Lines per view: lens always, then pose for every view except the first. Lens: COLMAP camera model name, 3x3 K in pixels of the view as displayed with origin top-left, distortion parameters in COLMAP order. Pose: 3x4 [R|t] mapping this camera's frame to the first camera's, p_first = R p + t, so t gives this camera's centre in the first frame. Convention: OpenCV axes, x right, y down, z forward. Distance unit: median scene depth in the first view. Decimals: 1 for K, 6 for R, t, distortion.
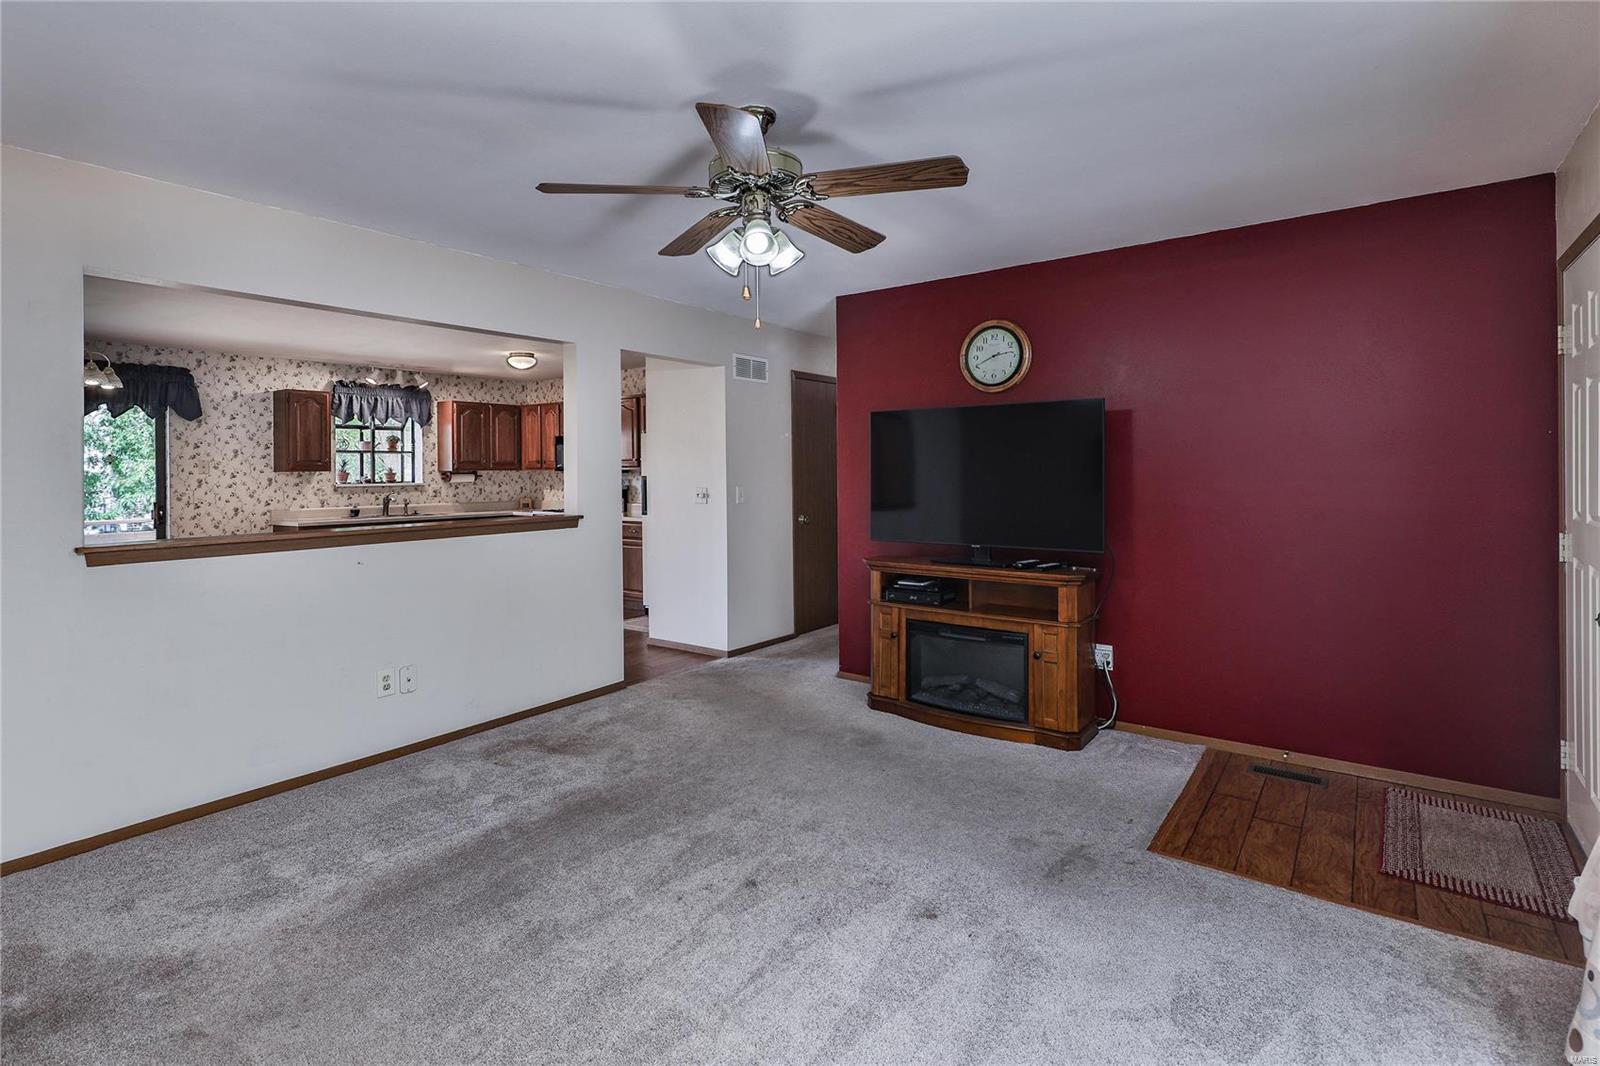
lens RADIAL K [[771.2, 0, 796.9], [0, 771.2, 472.0], [0, 0, 1]] dist [0.001595, -0.000026]
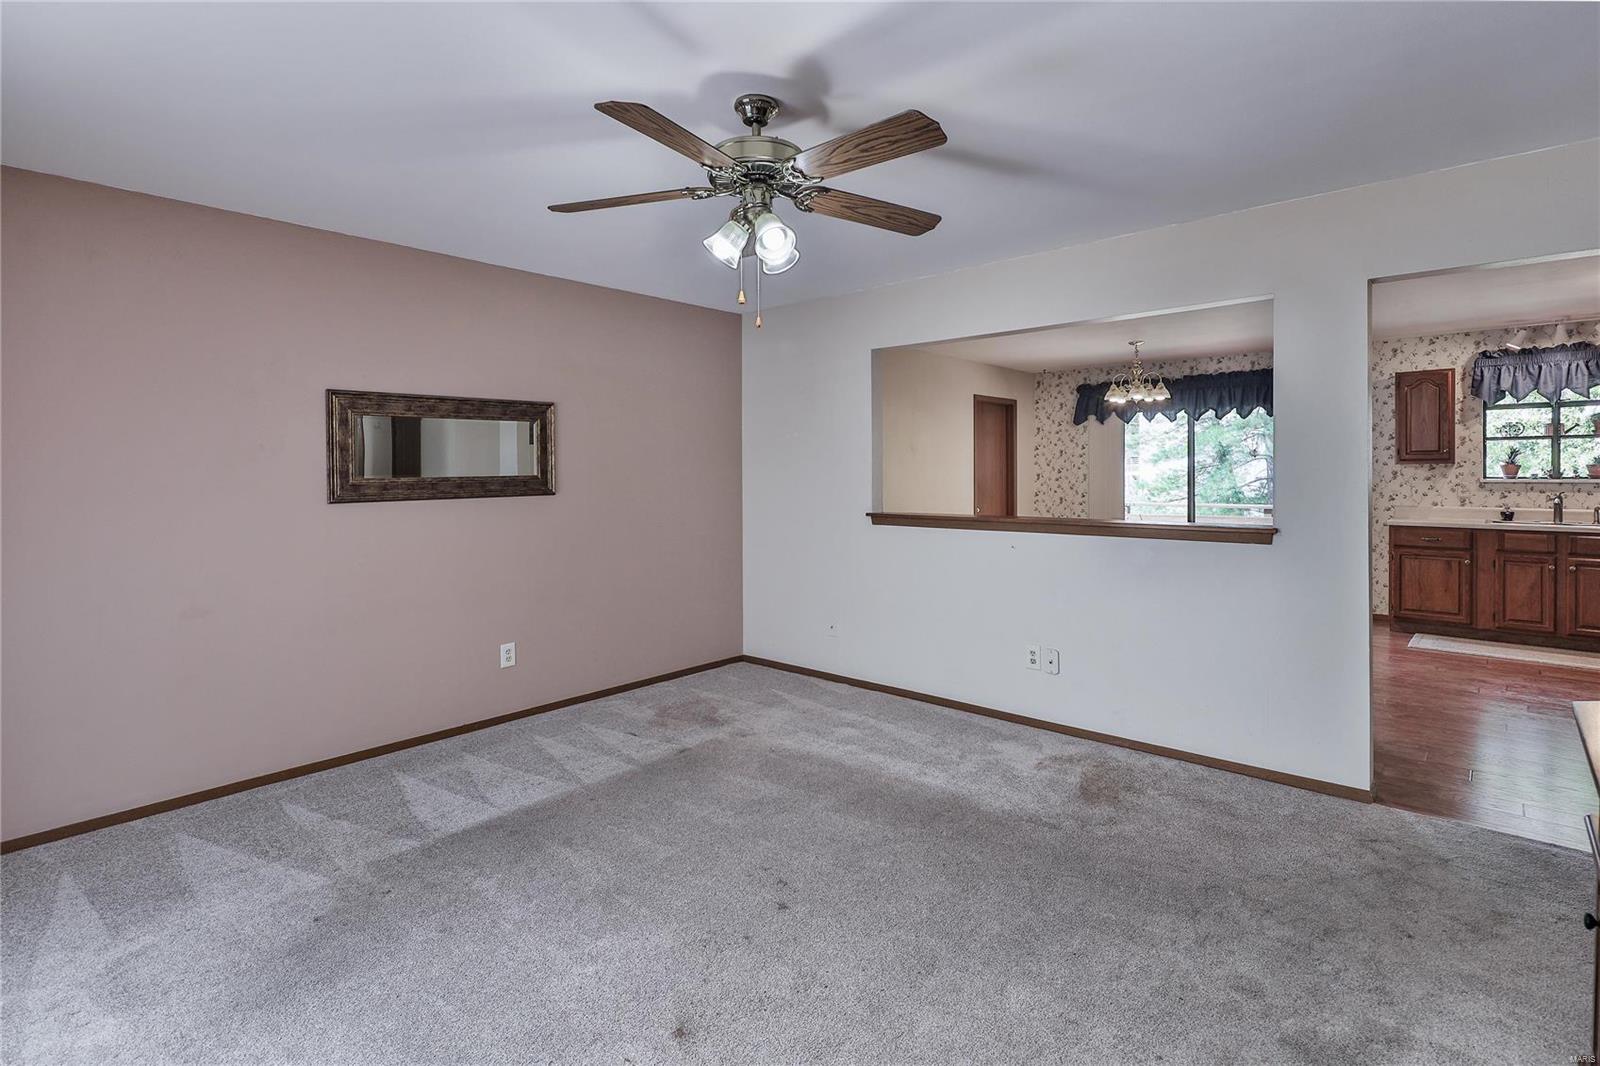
lens RADIAL K [[771.2, 0, 796.9], [0, 771.2, 472.0], [0, 0, 1]] dist [0.001595, -0.000026]
pose [[-0.096655, 0.012150, -0.995244, 0.294841], [0.005139, 0.999918, 0.011708, -0.005064], [0.995305, -0.003983, -0.096710, 0.370395]]
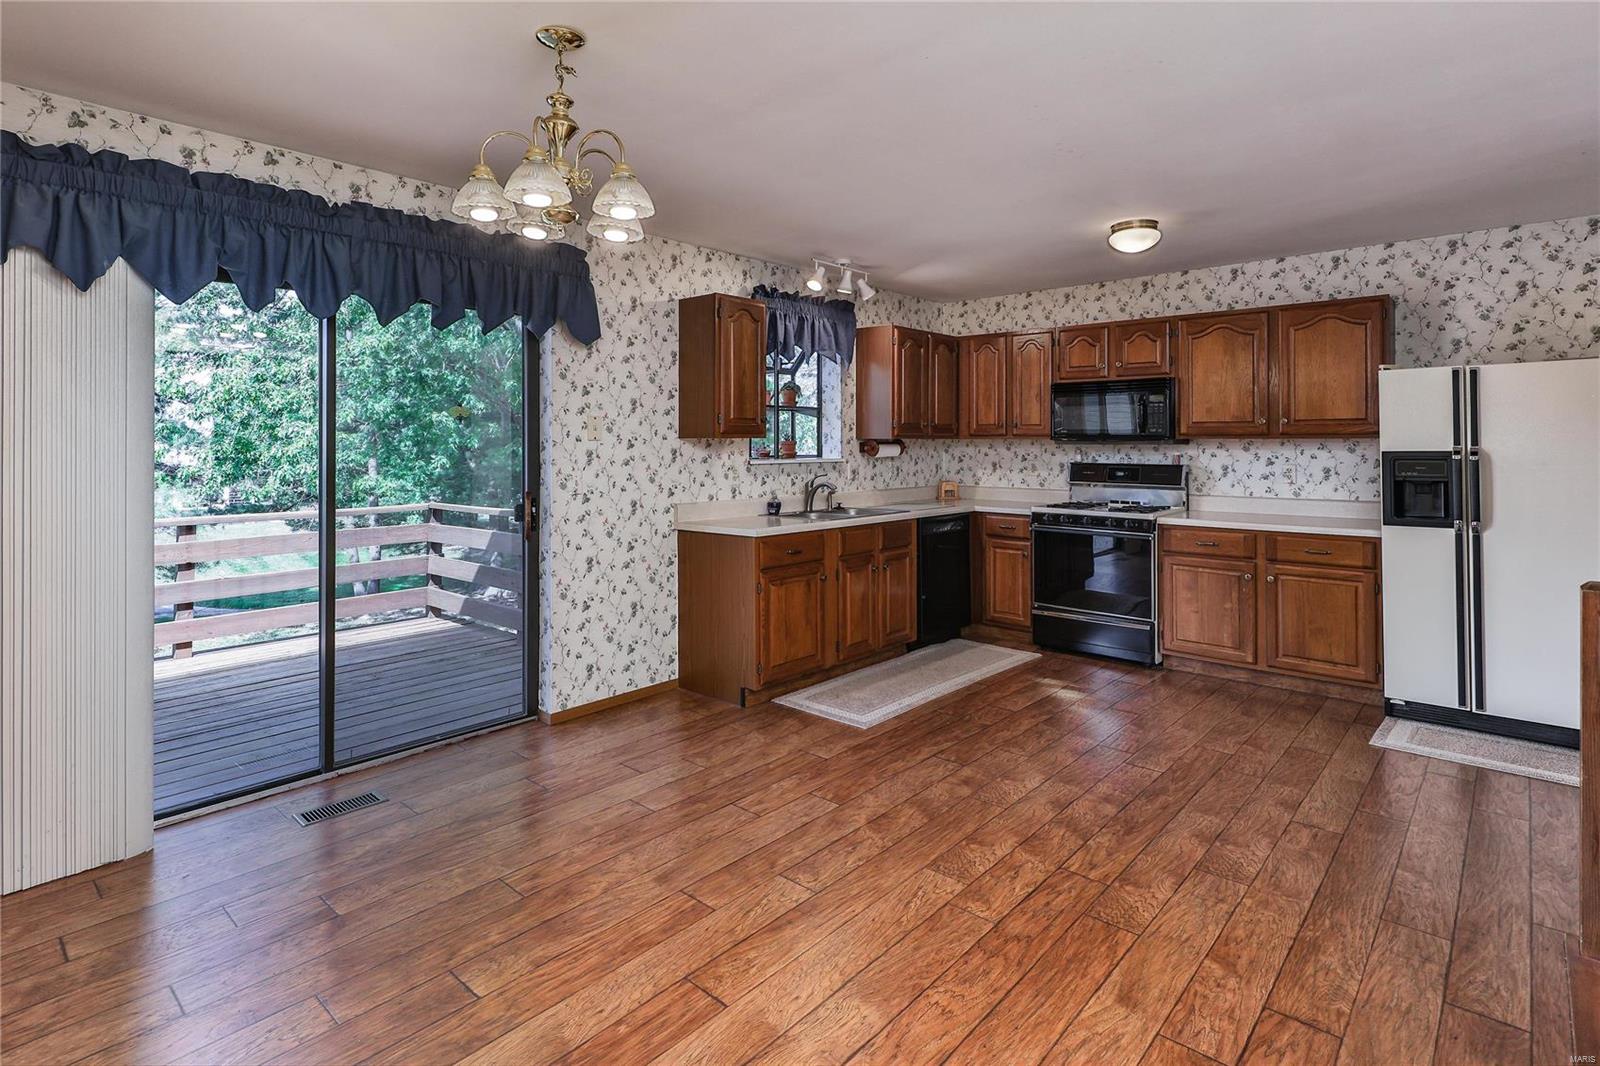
lens RADIAL K [[798.4, 0, 763.6], [0, 798.4, 431.6], [0, 0, 1]] dist [0.000453, -0.001311]
pose [[0.993831, 0.006982, -0.110685, -0.536536], [-0.008474, 0.999879, -0.013015, 0.002076], [0.110581, 0.013873, 0.993770, 0.401521]]
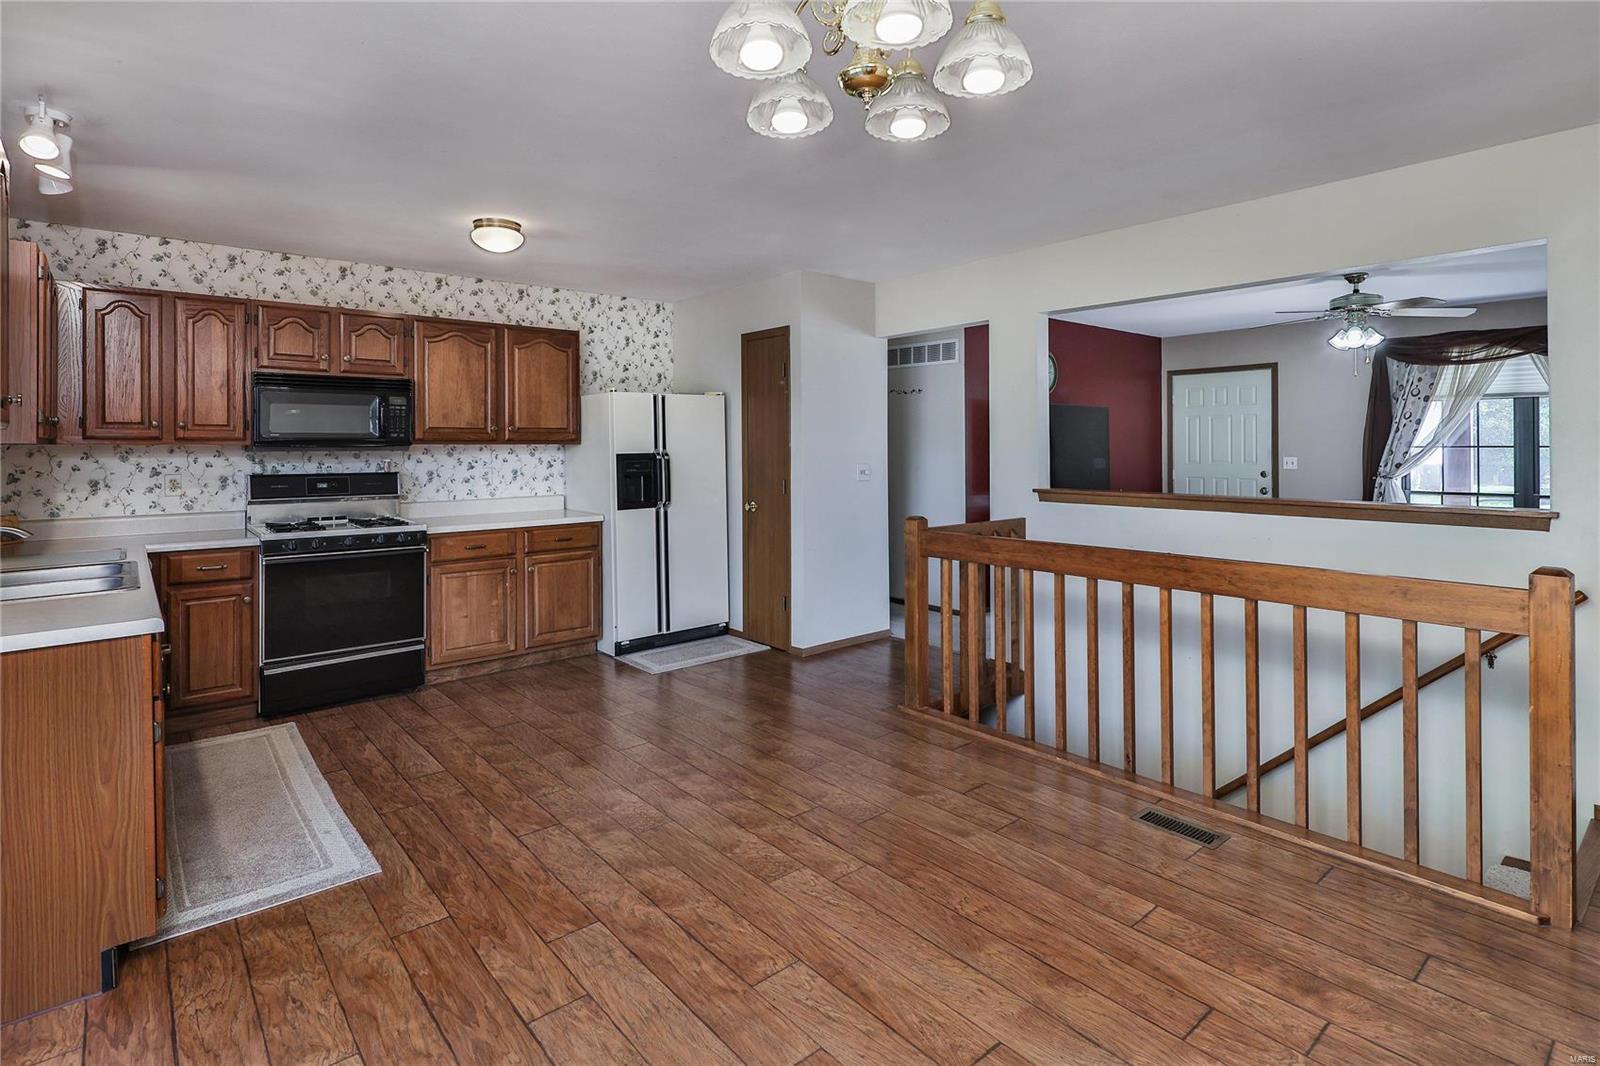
lens RADIAL K [[808.5, 0, 800.5], [0, 808.5, 439.3], [0, 0, 1]] dist [0.002526, -0.000023]
pose [[0.215919, 0.016088, 0.976279, -0.821114], [0.004013, 0.999841, -0.017364, 0.004648], [-0.976403, 0.007667, 0.215820, 0.653804]]
